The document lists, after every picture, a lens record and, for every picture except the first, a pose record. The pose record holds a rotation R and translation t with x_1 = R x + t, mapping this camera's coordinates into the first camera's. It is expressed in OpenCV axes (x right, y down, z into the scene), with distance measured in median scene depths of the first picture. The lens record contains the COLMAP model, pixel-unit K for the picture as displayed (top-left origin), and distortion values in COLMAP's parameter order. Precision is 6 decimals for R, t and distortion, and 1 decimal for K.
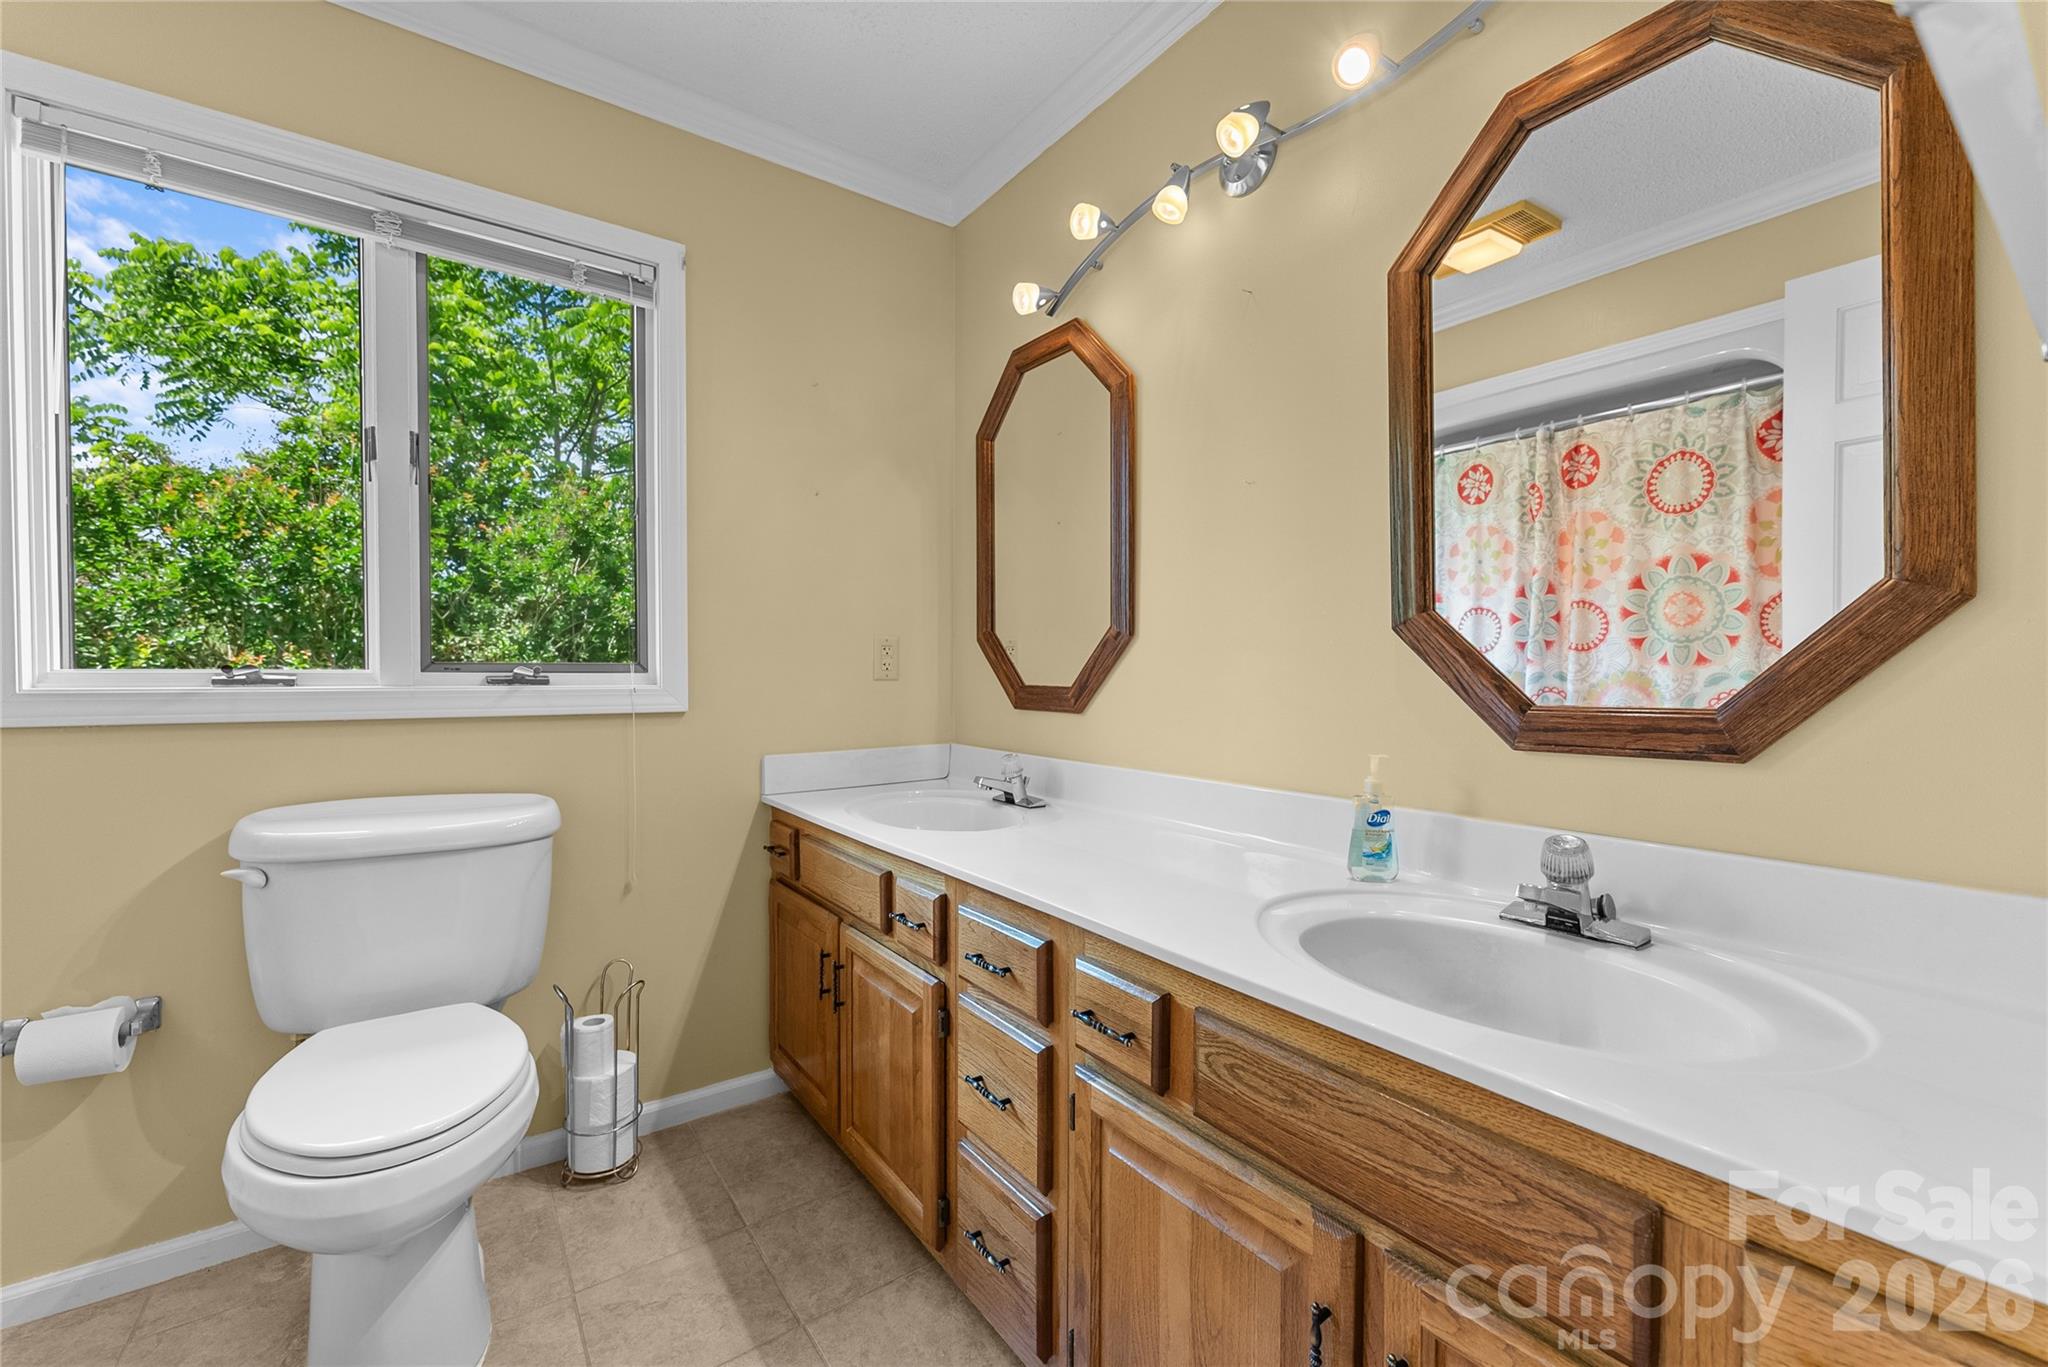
lens RADIAL K [[828.0, 0, 1028.7], [0, 828.0, 666.0], [0, 0, 1]] dist [-0.000789, -0.000157]
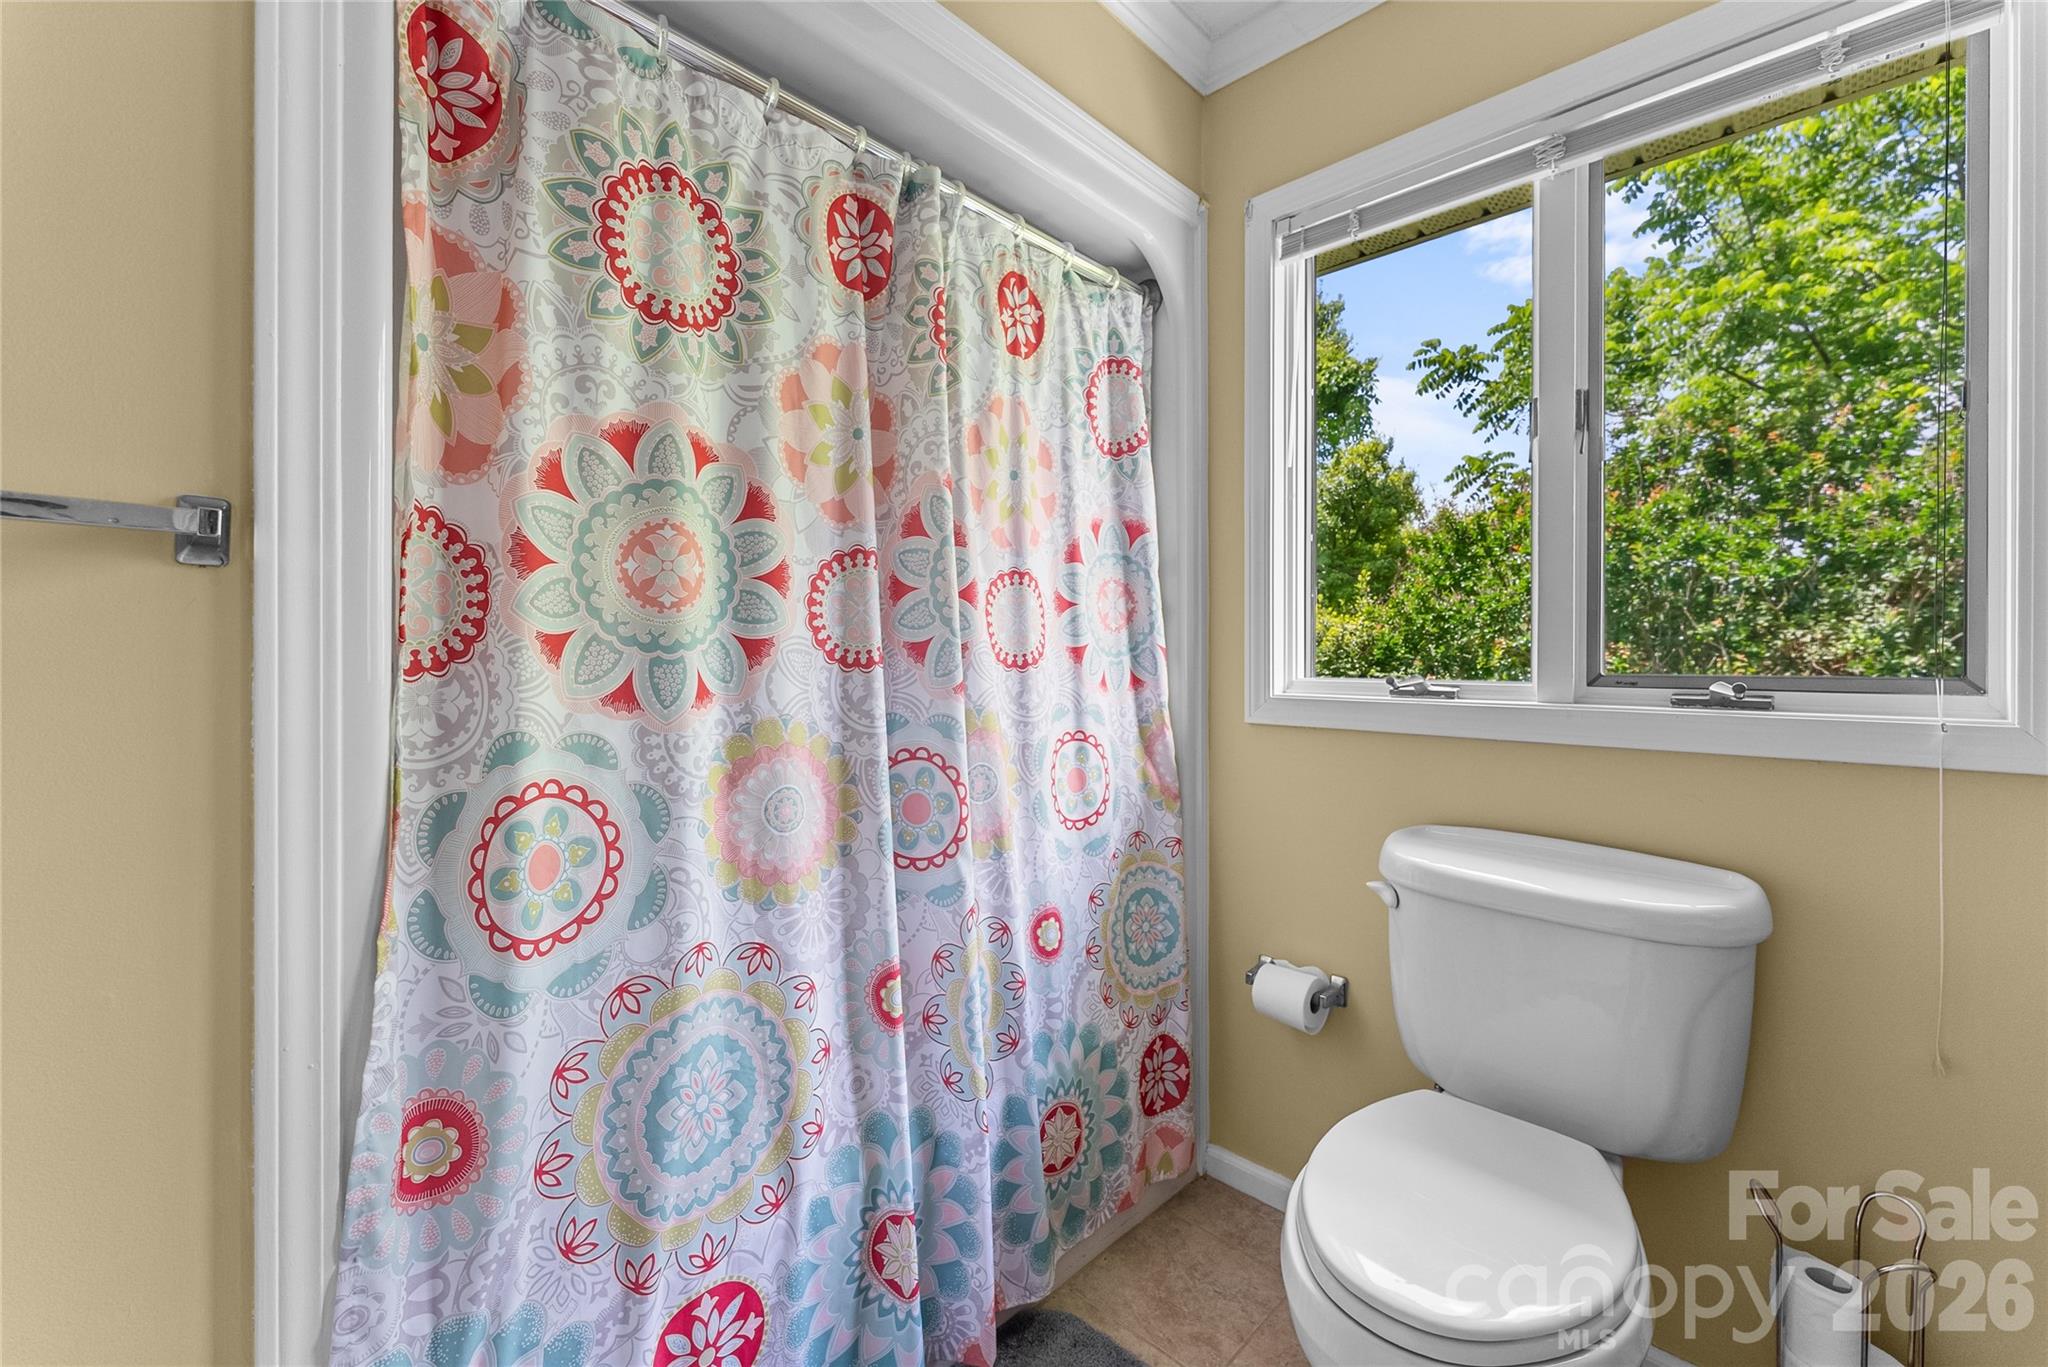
lens RADIAL K [[828.0, 0, 1028.7], [0, 828.0, 666.0], [0, 0, 1]] dist [-0.000789, -0.000157]
pose [[0.176124, 0.005728, -0.984351, -0.012877], [0.001541, 0.999980, 0.006095, -0.006053], [0.984367, -0.002591, 0.176111, 0.107435]]
